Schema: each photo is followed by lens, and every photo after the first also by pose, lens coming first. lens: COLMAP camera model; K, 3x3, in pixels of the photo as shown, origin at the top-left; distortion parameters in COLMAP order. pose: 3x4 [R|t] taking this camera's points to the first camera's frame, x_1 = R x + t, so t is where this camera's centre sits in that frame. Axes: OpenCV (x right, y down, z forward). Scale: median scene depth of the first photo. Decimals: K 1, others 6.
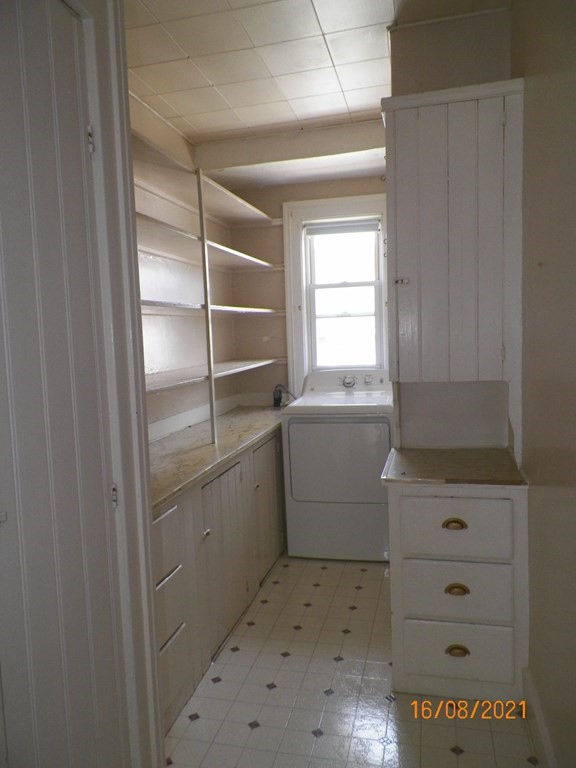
lens RADIAL K [[578.0, 0, 289.1], [0, 578.0, 385.9], [0, 0, 1]] dist [0.014266, -0.017469]
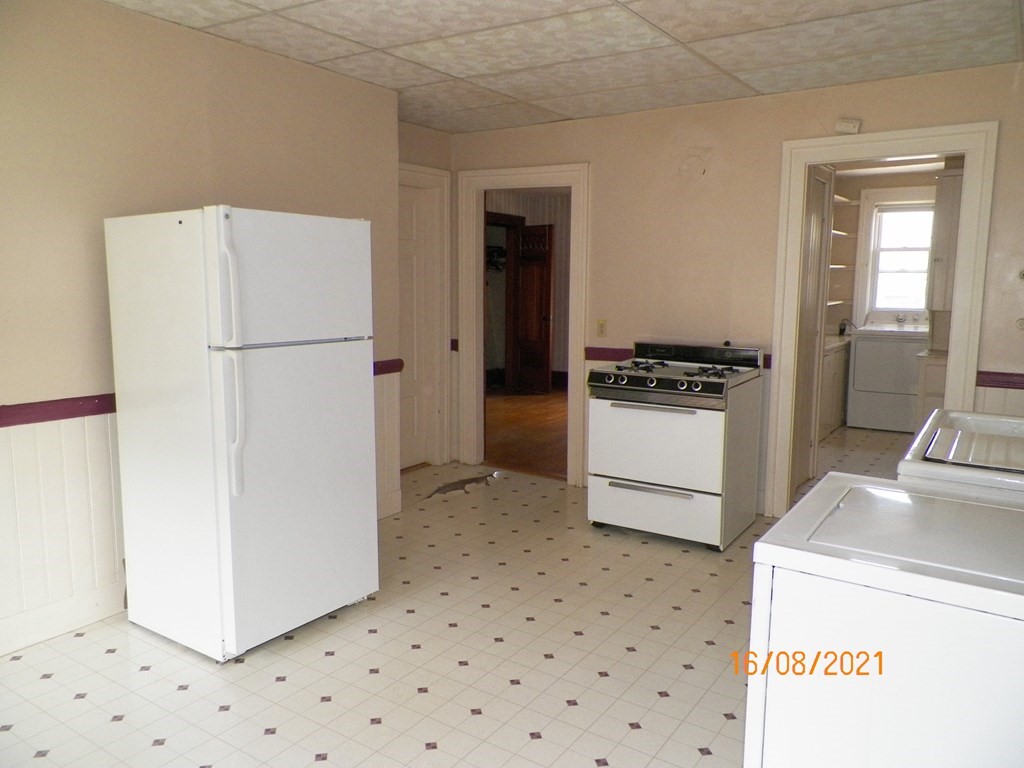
lens RADIAL K [[770.7, 0, 508.8], [0, 770.7, 382.2], [0, 0, 1]] dist [0.014266, -0.017469]
pose [[0.934229, 0.086537, -0.346017, -0.120666], [-0.069434, 0.995686, 0.061547, 0.093659], [0.349850, -0.033474, 0.936207, -1.070132]]
